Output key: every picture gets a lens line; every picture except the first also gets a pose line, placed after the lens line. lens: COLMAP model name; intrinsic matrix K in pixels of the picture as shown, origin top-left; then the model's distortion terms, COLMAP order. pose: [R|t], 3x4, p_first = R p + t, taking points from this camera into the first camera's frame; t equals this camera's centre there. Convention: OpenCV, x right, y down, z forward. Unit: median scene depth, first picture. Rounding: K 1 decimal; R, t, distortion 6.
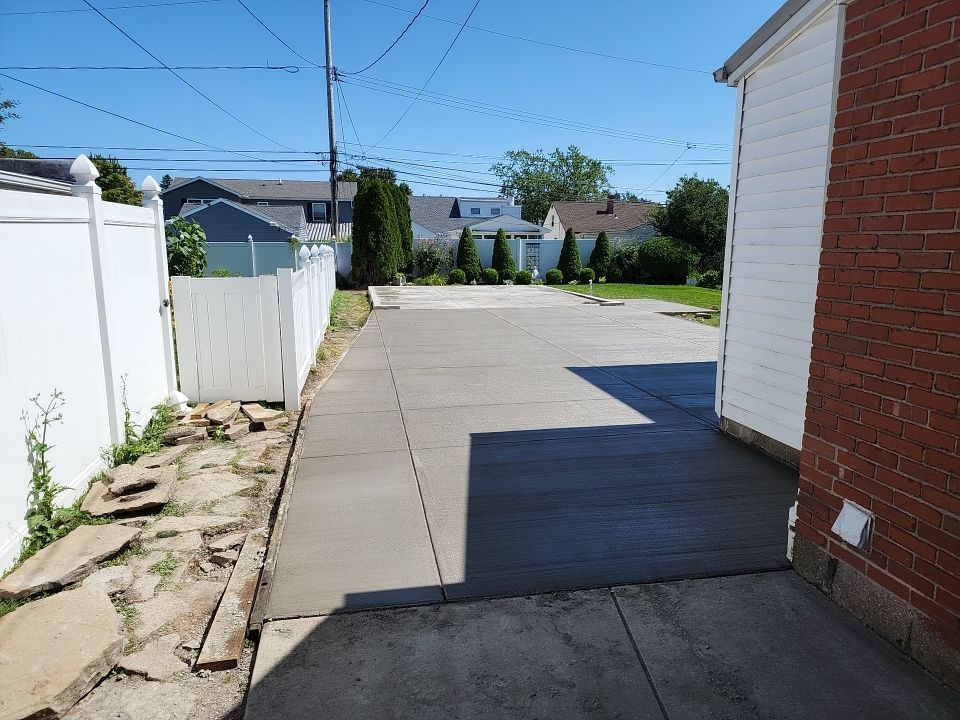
lens RADIAL K [[638.2, 0, 488.9], [0, 638.2, 360.7], [0, 0, 1]] dist [0.065203, -0.045322]
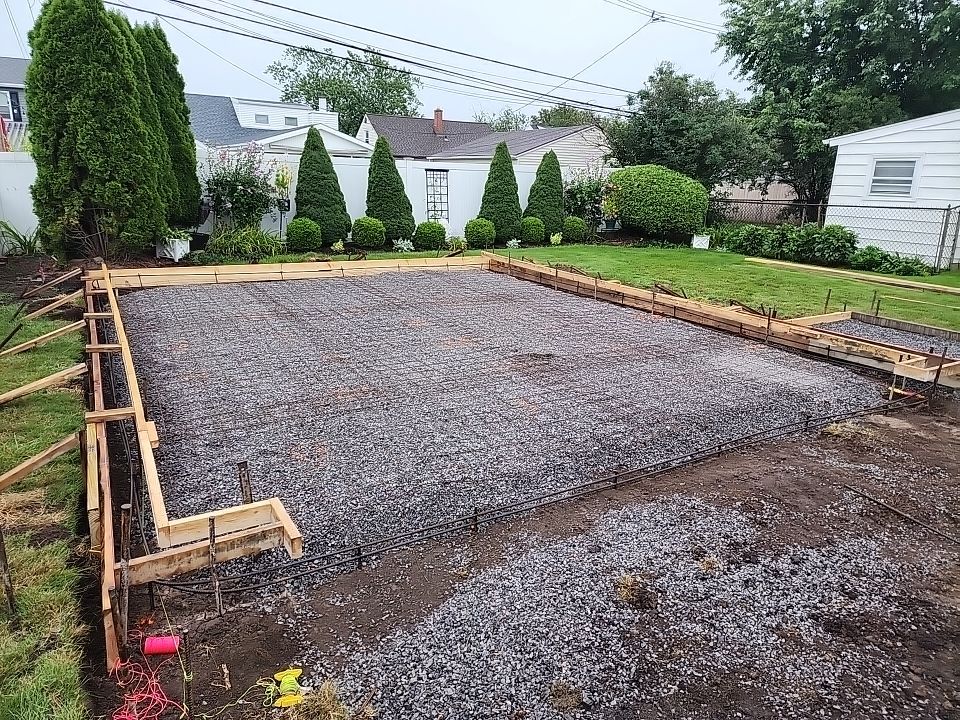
lens RADIAL K [[638.2, 0, 483.0], [0, 638.2, 349.8], [0, 0, 1]] dist [0.065203, -0.045322]
pose [[0.943234, -0.062637, 0.326170, -0.081492], [0.032916, 0.994850, 0.095863, -0.083059], [-0.330495, -0.079686, 0.940438, 0.466574]]
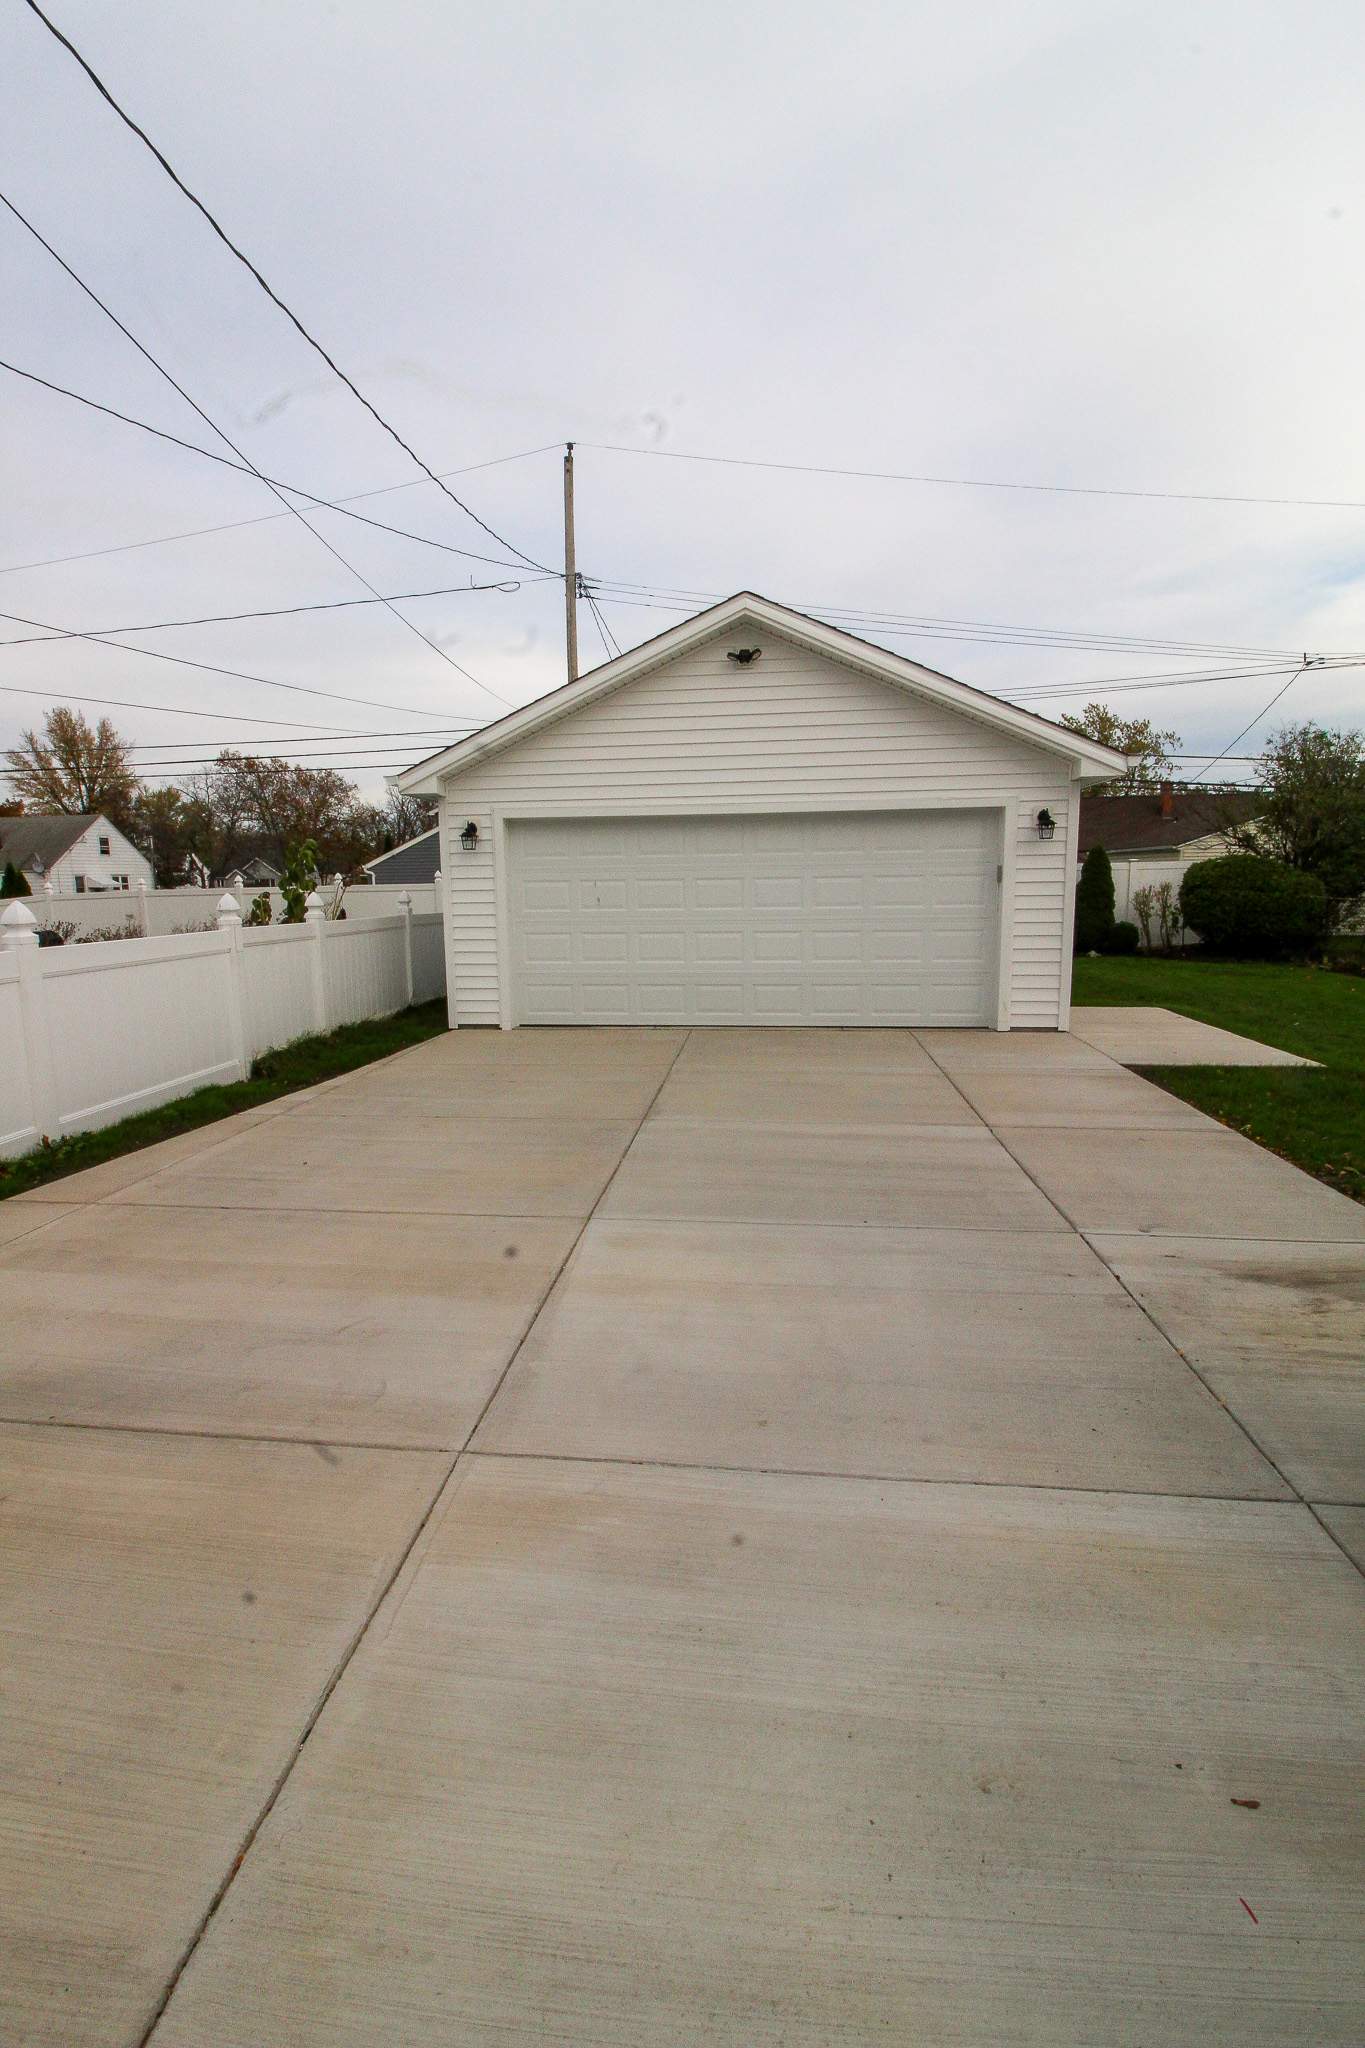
lens RADIAL K [[942.2, 0, 658.4], [0, 942.2, 1022.5], [0, 0, 1]] dist [-0.007887, -0.000348]
pose [[0.947107, 0.031191, -0.319400, 0.096982], [-0.038891, 0.999086, -0.017759, -0.044664], [0.318554, 0.029241, 0.947454, 0.232728]]
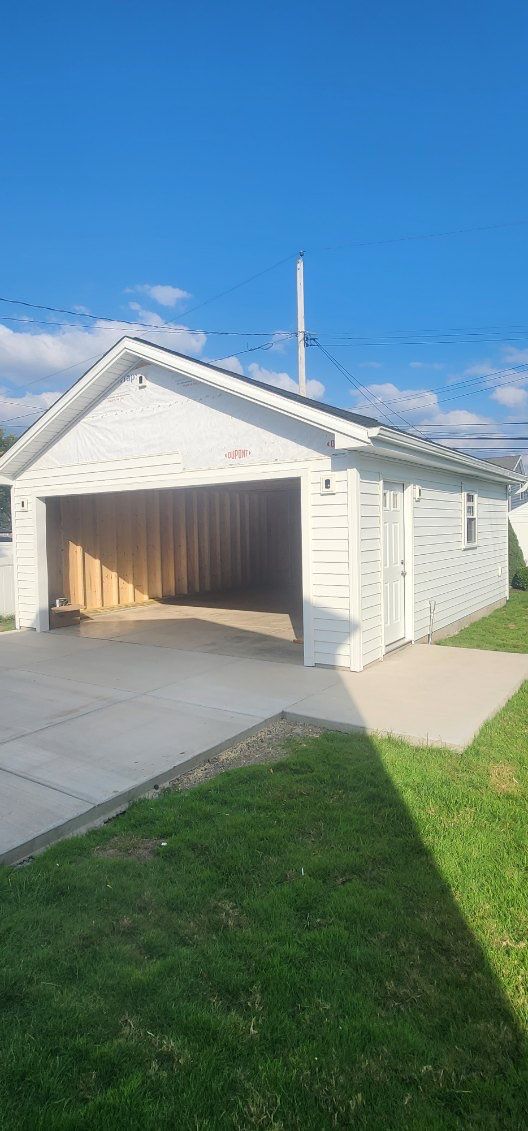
lens RADIAL K [[588.1, 0, 264.0], [0, 588.1, 565.6], [0, 0, 1]] dist [-0.007429, 0.000136]
pose [[0.702276, 0.027339, -0.711379, 0.274607], [-0.101857, 0.992840, -0.062399, -0.078208], [0.704580, 0.116280, 0.700033, 0.408414]]
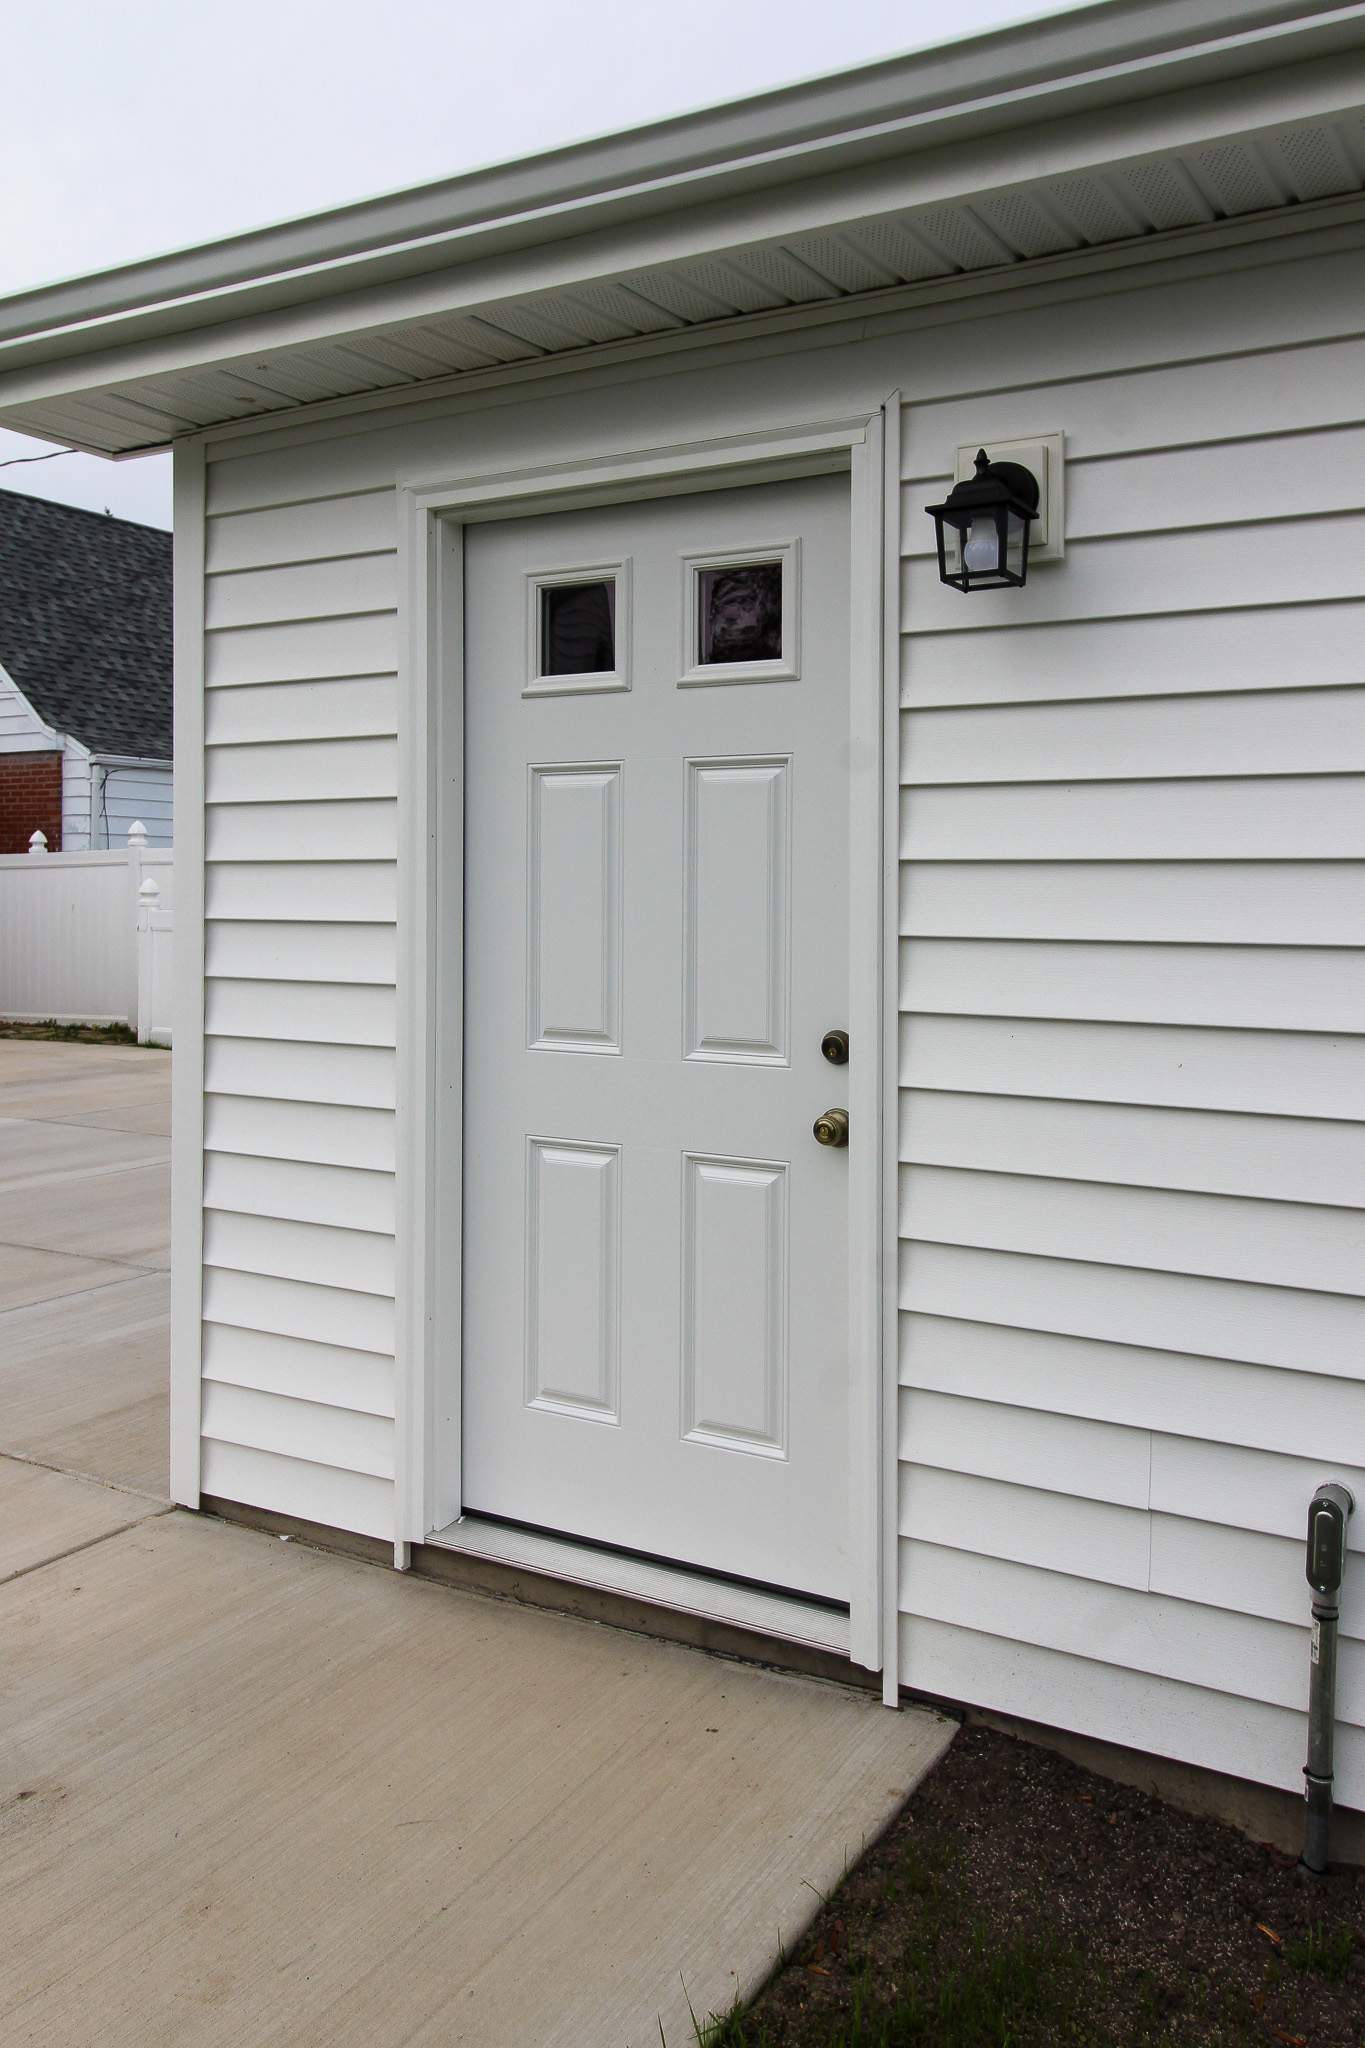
lens RADIAL K [[1555.8, 0, 717.9], [0, 1555.8, 923.5], [0, 0, 1]] dist [0.011430, 0.001028]
pose [[-0.652775, 0.005485, -0.757532, 0.199973], [-0.143270, 0.981034, 0.130561, -0.126158], [0.743881, 0.193759, -0.639609, 0.721902]]
